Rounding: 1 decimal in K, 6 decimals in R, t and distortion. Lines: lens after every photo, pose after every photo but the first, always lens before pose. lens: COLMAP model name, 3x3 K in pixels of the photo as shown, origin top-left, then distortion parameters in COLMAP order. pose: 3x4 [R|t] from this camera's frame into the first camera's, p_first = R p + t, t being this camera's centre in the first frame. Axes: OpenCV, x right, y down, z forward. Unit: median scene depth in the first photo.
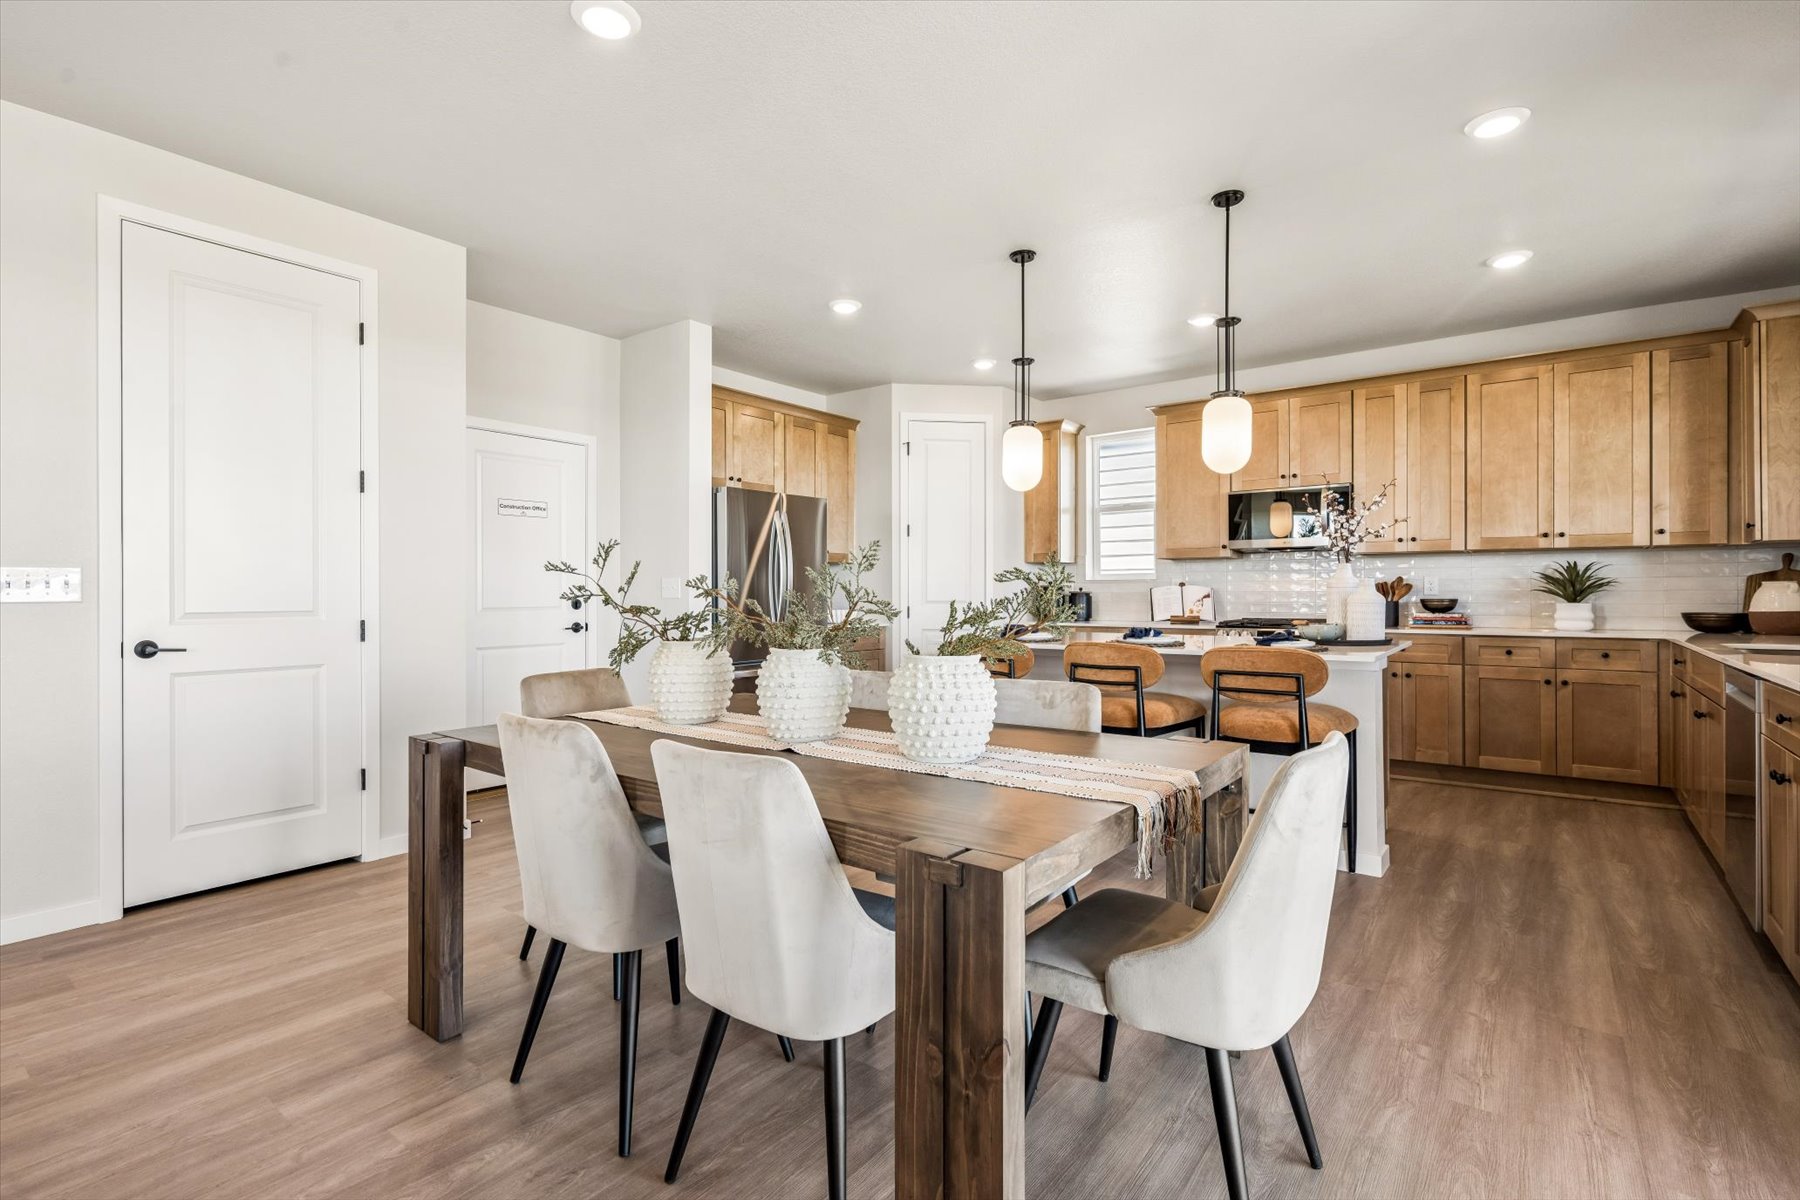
lens RADIAL K [[822.2, 0, 903.8], [0, 822.2, 592.9], [0, 0, 1]] dist [-0.003764, -0.000359]
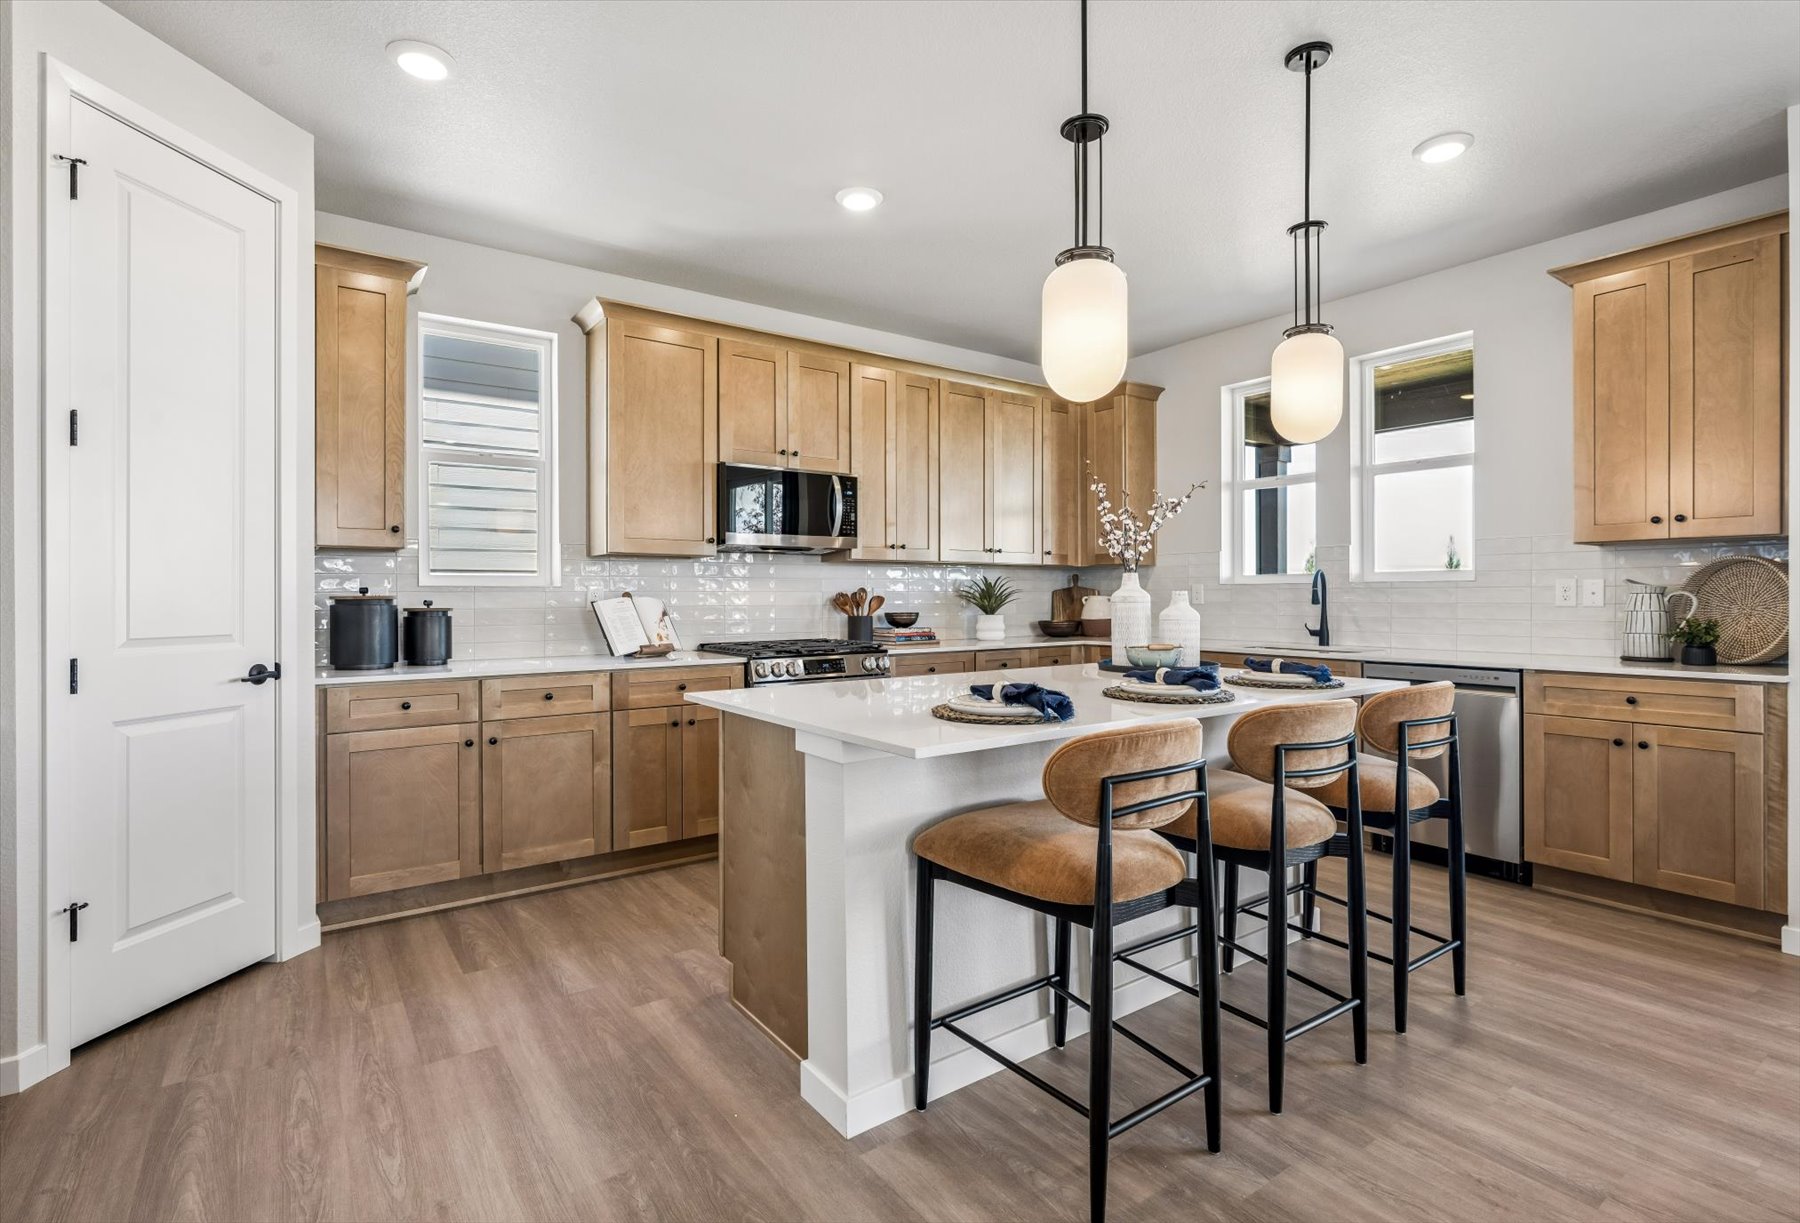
lens RADIAL K [[870.0, 0, 893.1], [0, 870.0, 592.0], [0, 0, 1]] dist [0.003342, -0.000386]
pose [[0.300068, 0.008149, 0.953883, -0.282112], [0.003057, 0.999950, -0.009504, -0.006601], [-0.953913, 0.005767, 0.300028, 0.716025]]
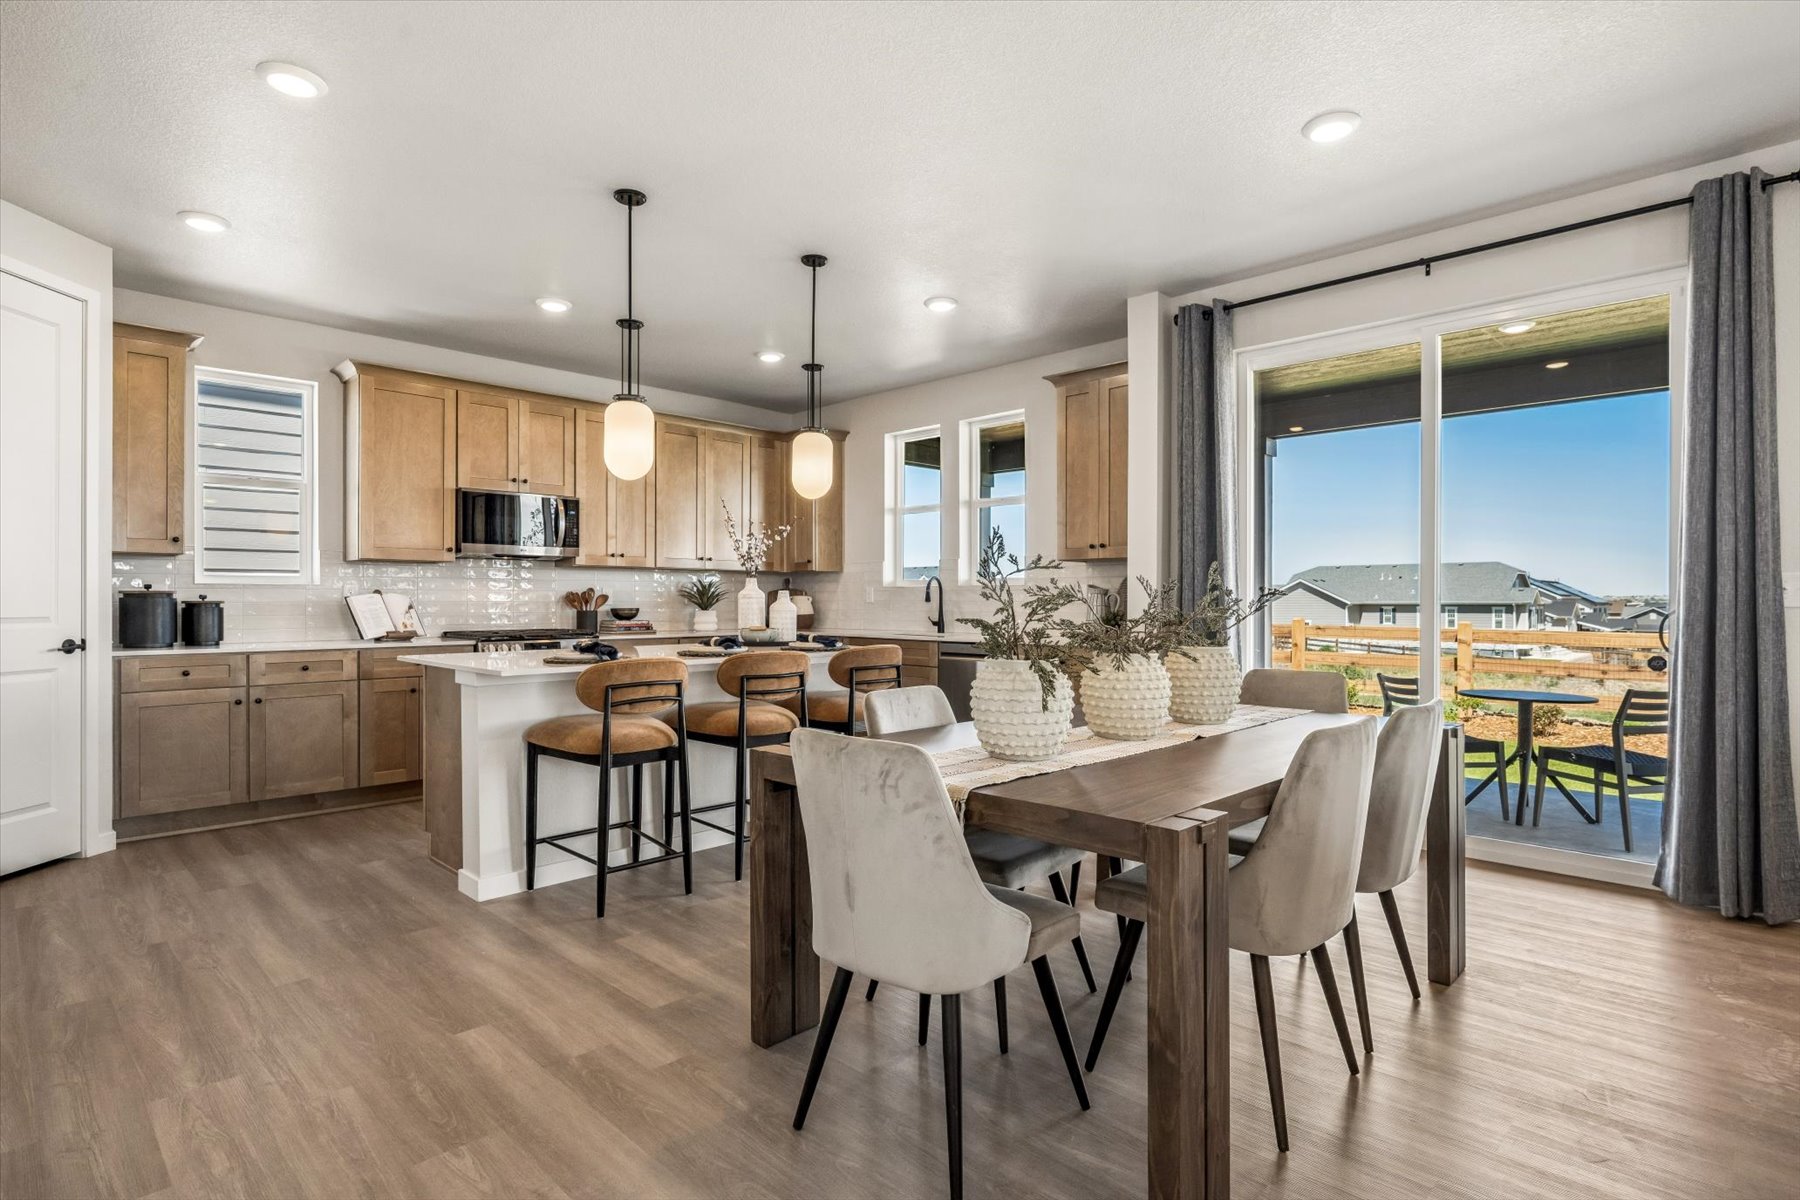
lens RADIAL K [[911.4, 0, 901.1], [0, 911.4, 599.0], [0, 0, 1]] dist [-0.004718, 0.000913]
pose [[0.128773, 0.005967, 0.991656, -0.556568], [-0.000311, 0.999982, -0.005977, 0.001961], [-0.991674, 0.000462, 0.128773, 0.454875]]
